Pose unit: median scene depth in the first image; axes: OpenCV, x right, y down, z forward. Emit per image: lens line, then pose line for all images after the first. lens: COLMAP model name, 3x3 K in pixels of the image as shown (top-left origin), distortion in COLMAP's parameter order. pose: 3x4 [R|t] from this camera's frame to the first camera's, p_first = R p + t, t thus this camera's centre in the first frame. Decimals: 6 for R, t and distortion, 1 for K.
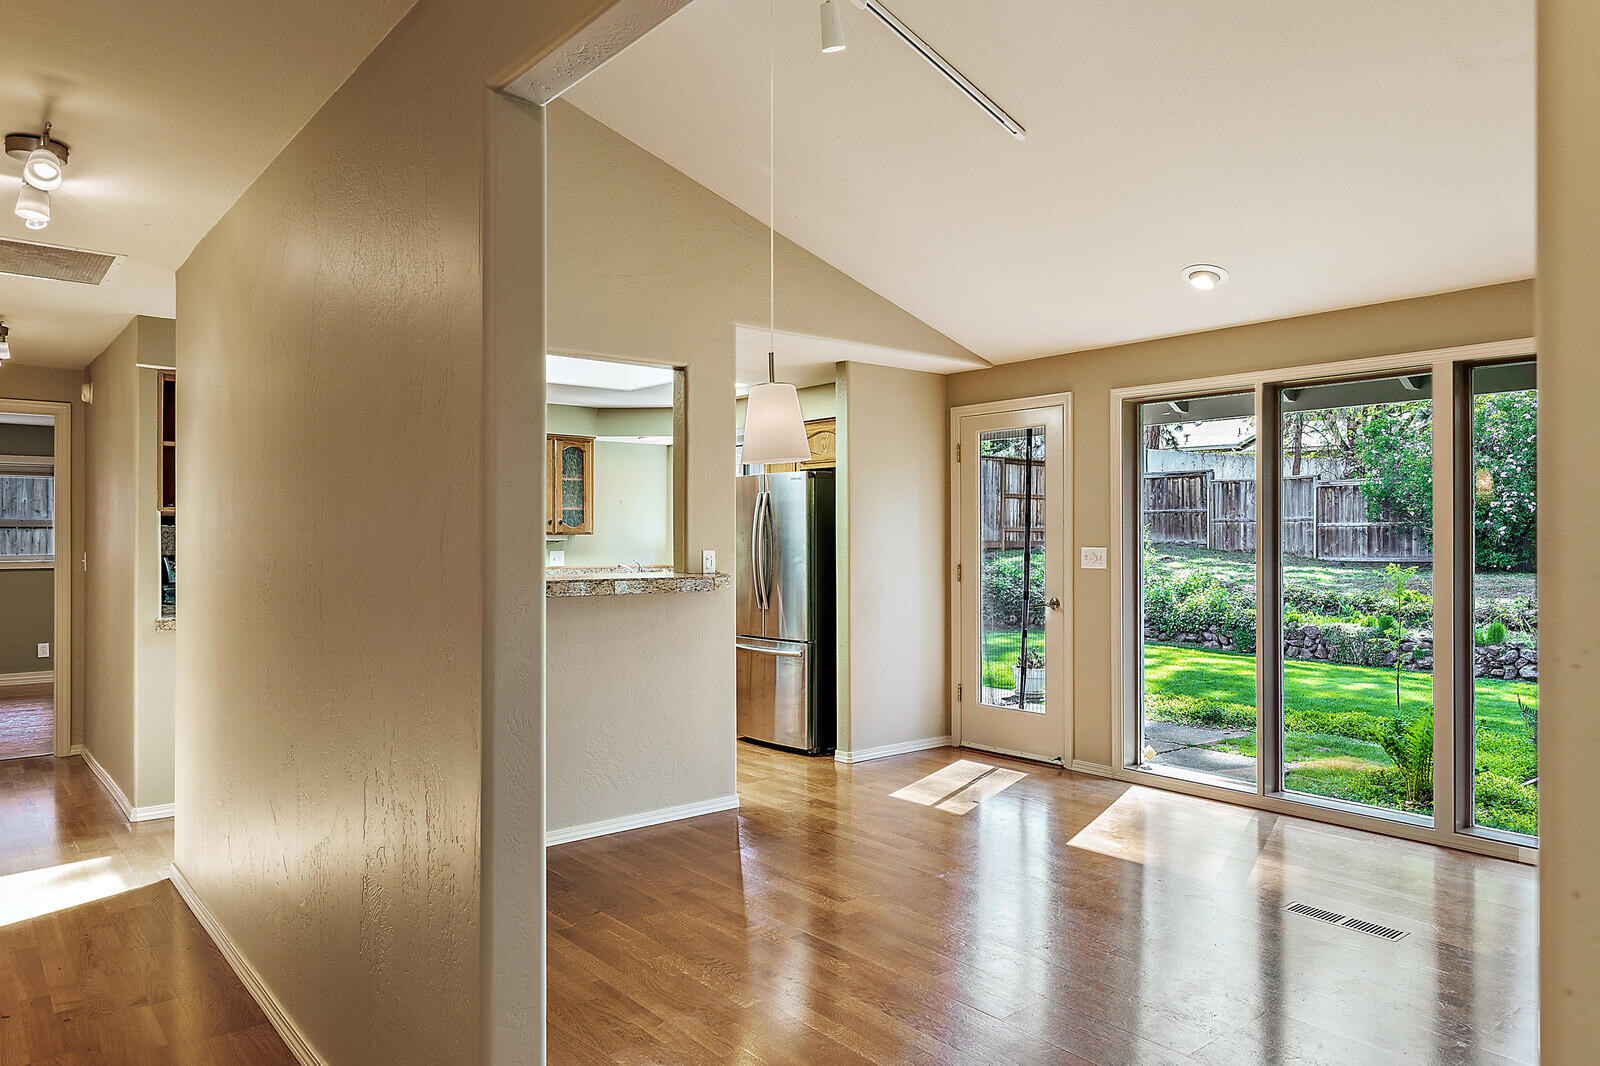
lens RADIAL K [[1051.7, 0, 807.9], [0, 1051.7, 535.4], [0, 0, 1]] dist [0.000172, 0.009238]
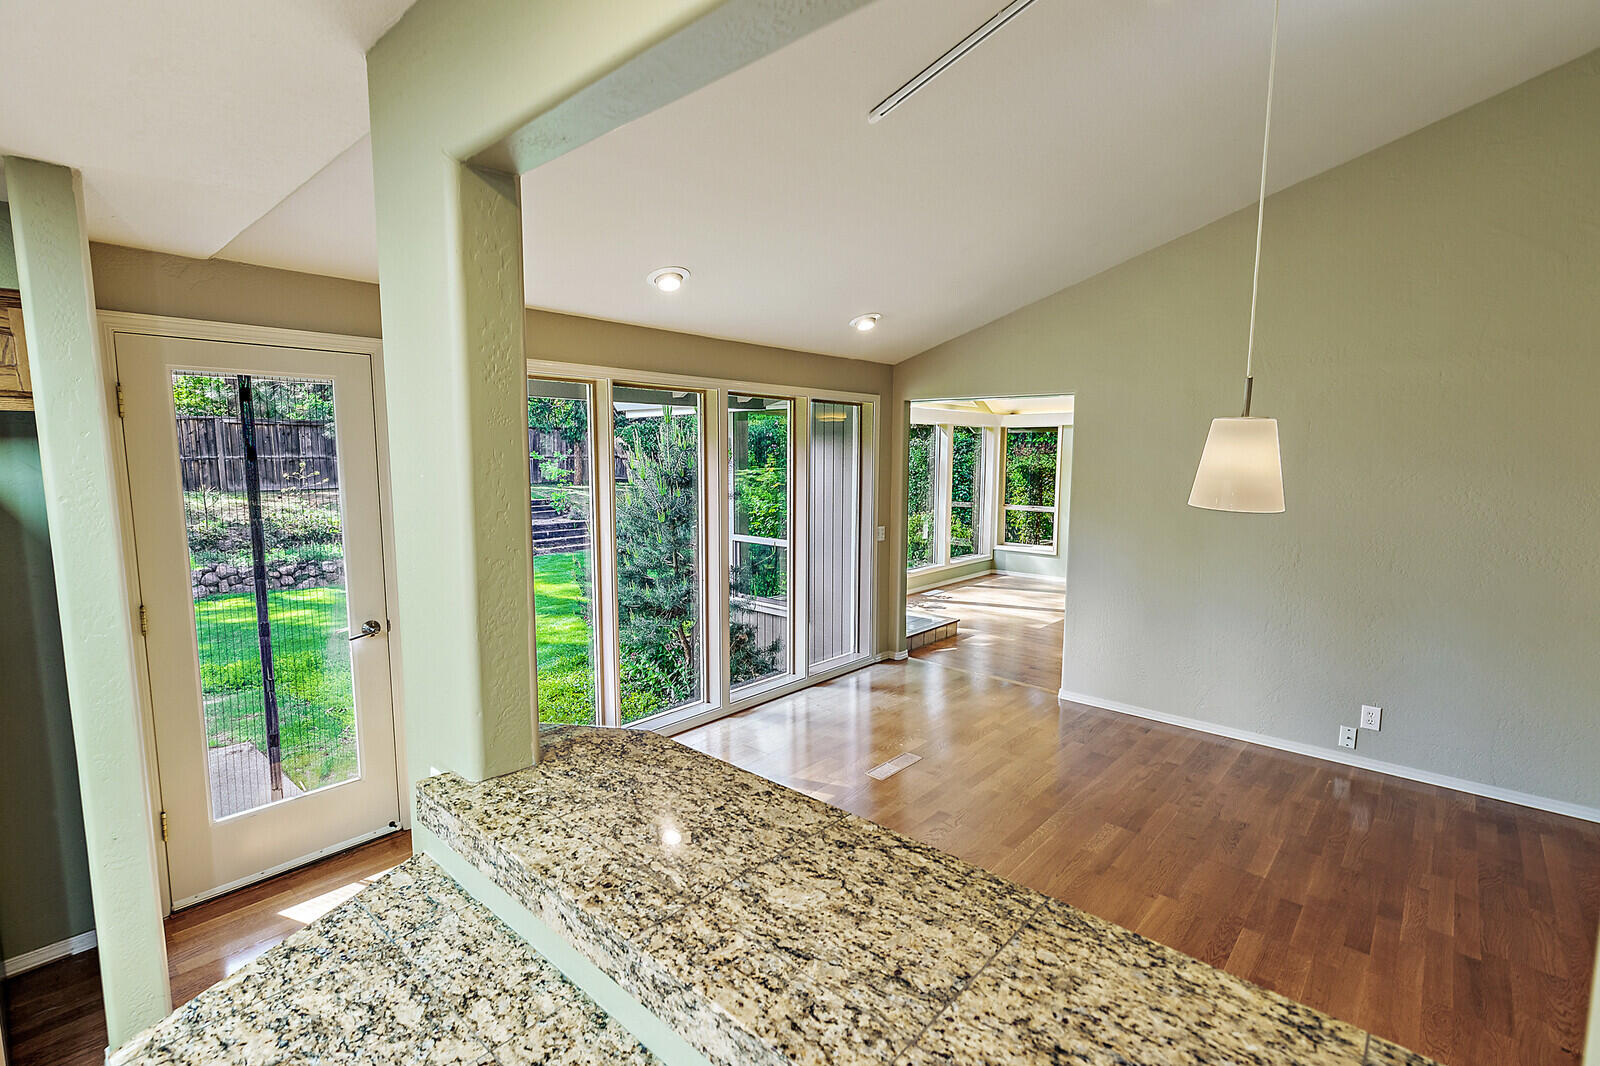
lens RADIAL K [[739.7, 0, 800.1], [0, 739.7, 539.8], [0, 0, 1]] dist [0.010453, -0.001917]
pose [[-0.137744, -0.121326, 0.983009, -0.289462], [-0.005801, 0.992551, 0.121690, -0.057309], [-0.990451, 0.011060, -0.137421, 0.727998]]
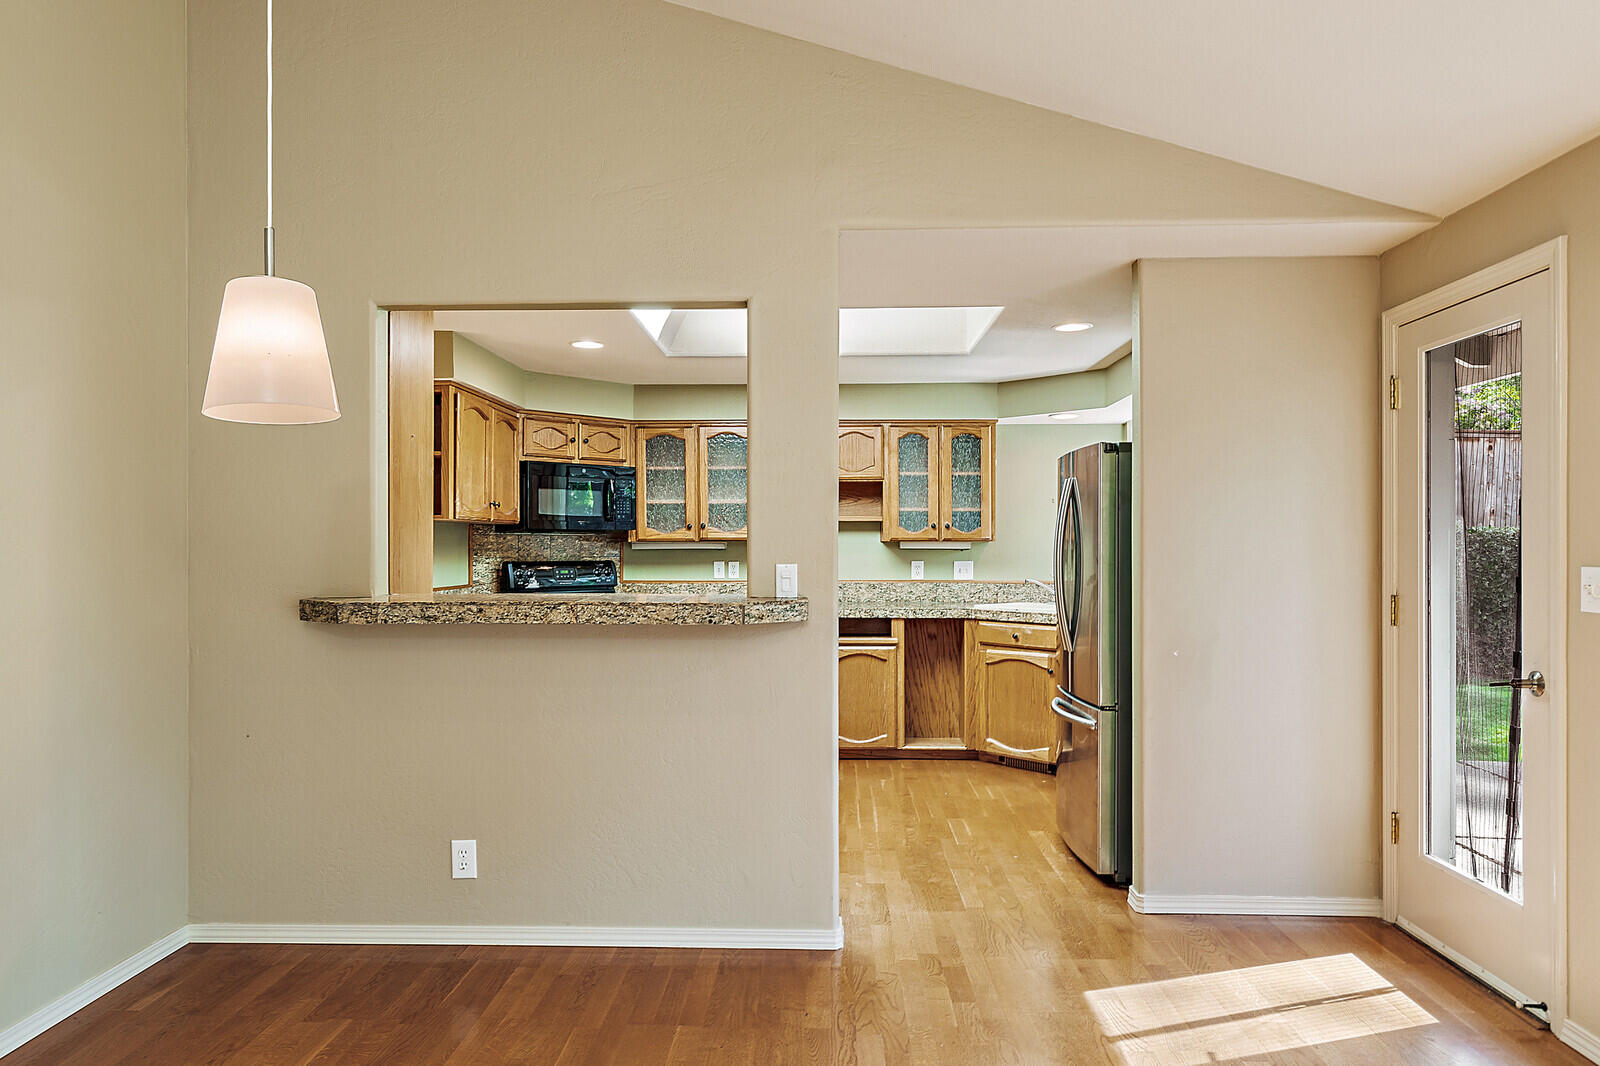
lens RADIAL K [[1051.7, 0, 793.6], [0, 1051.7, 558.3], [0, 0, 1]] dist [0.000172, 0.009238]
pose [[0.741013, 0.008939, -0.671431, 0.287977], [0.001515, 0.999887, 0.014984, 0.000055], [0.671489, -0.012120, 0.740915, 0.390467]]
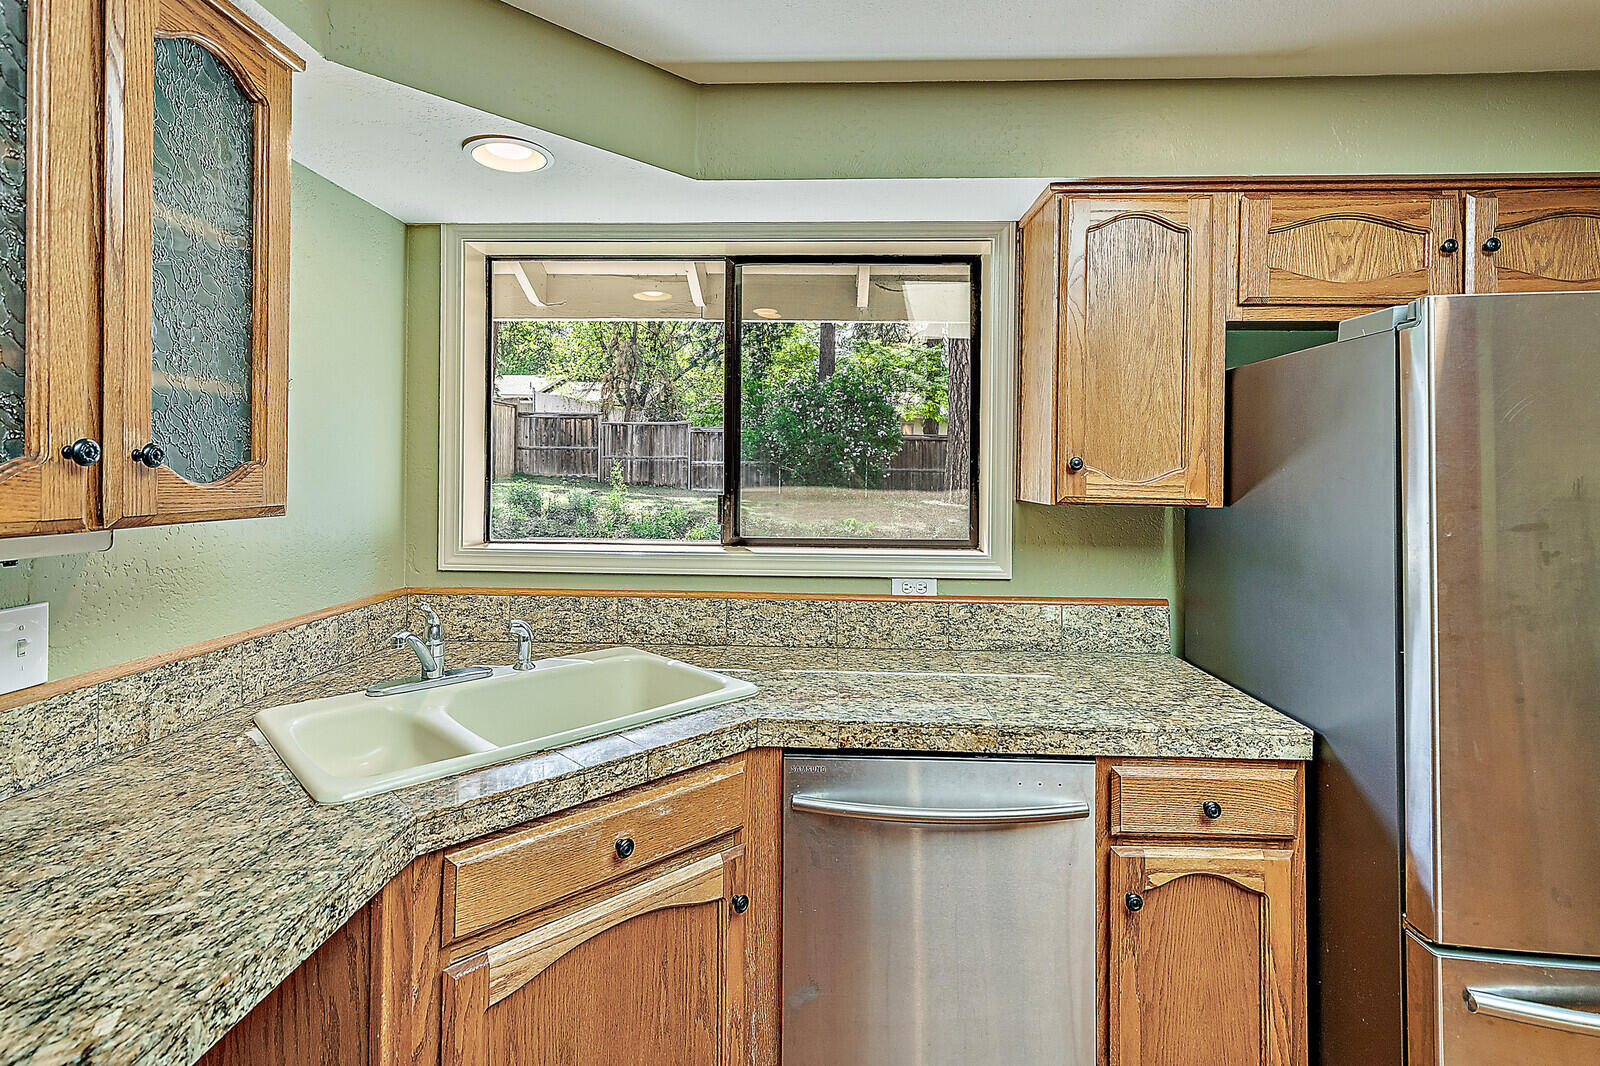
lens RADIAL K [[753.1, 0, 800.9], [0, 753.1, 455.1], [0, 0, 1]] dist [0.005397, -0.000380]
pose [[0.671935, 0.020067, 0.740338, -0.321287], [-0.010147, 0.999788, -0.017890, -0.014563], [-0.740541, 0.004508, 0.671996, 1.063533]]
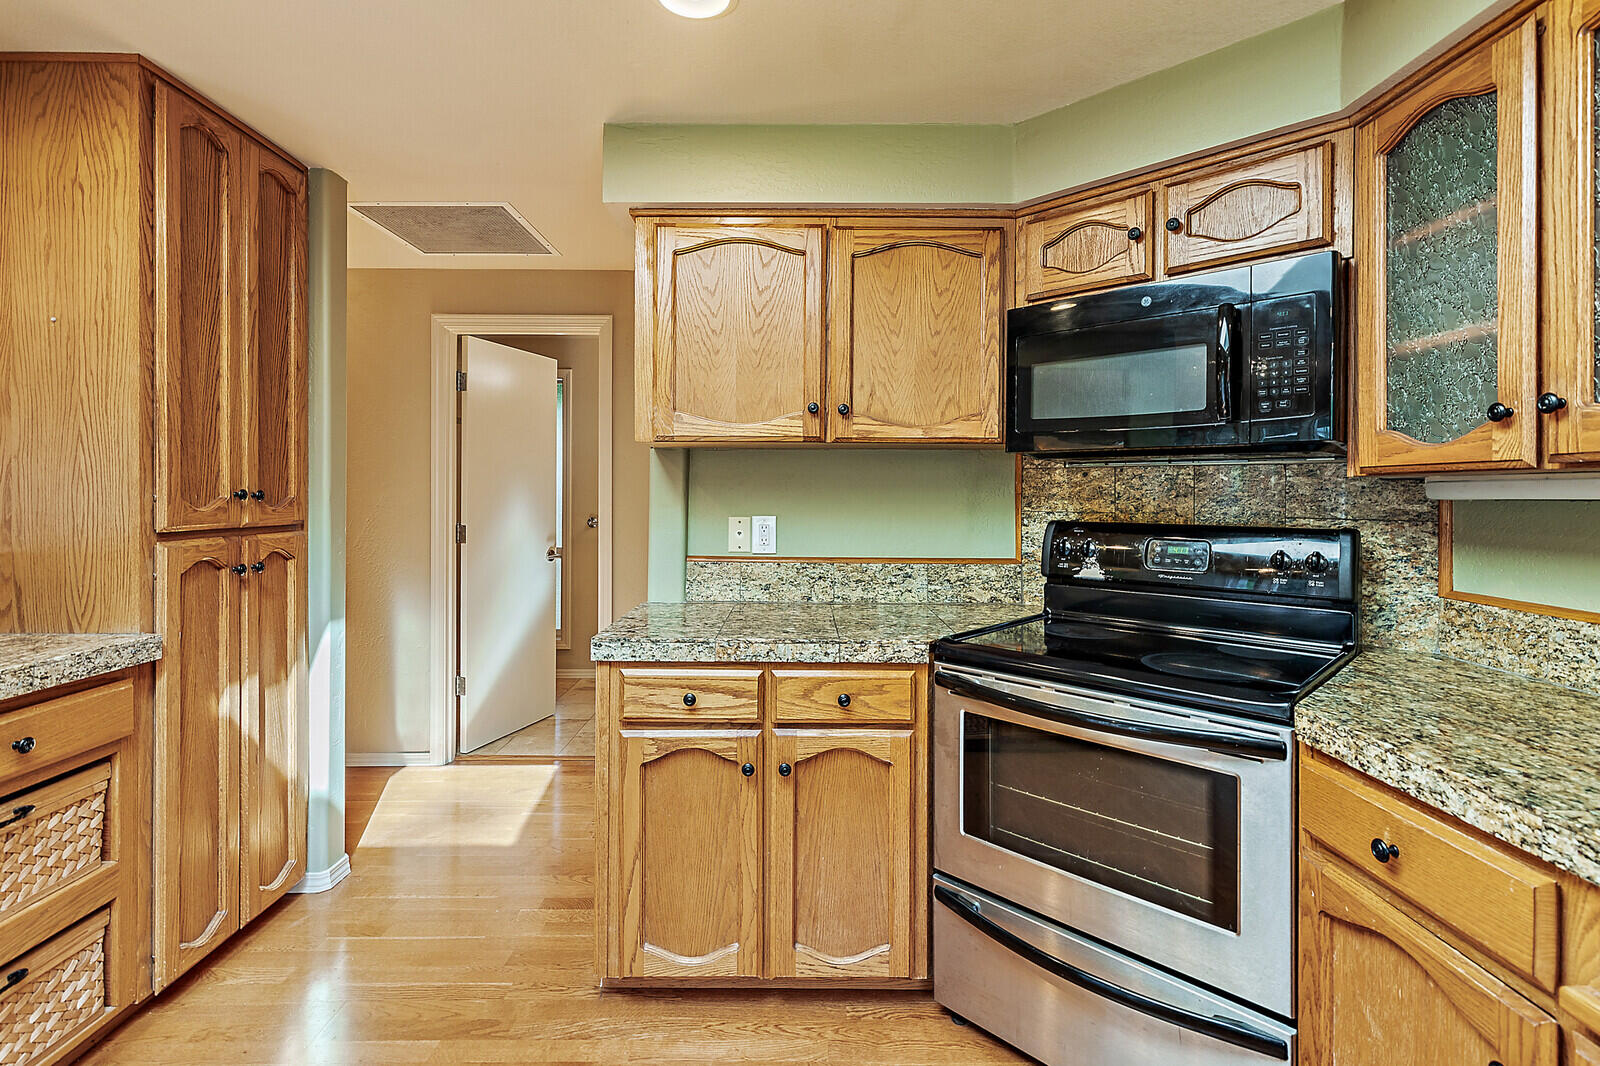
lens RADIAL K [[753.1, 0, 801.3], [0, 753.1, 493.0], [0, 0, 1]] dist [0.005397, -0.000380]
pose [[-0.637987, -0.000949, -0.770046, -0.228021], [-0.001348, 0.999999, -0.000115, 0.004794], [0.770046, 0.000965, -0.637988, 1.082452]]
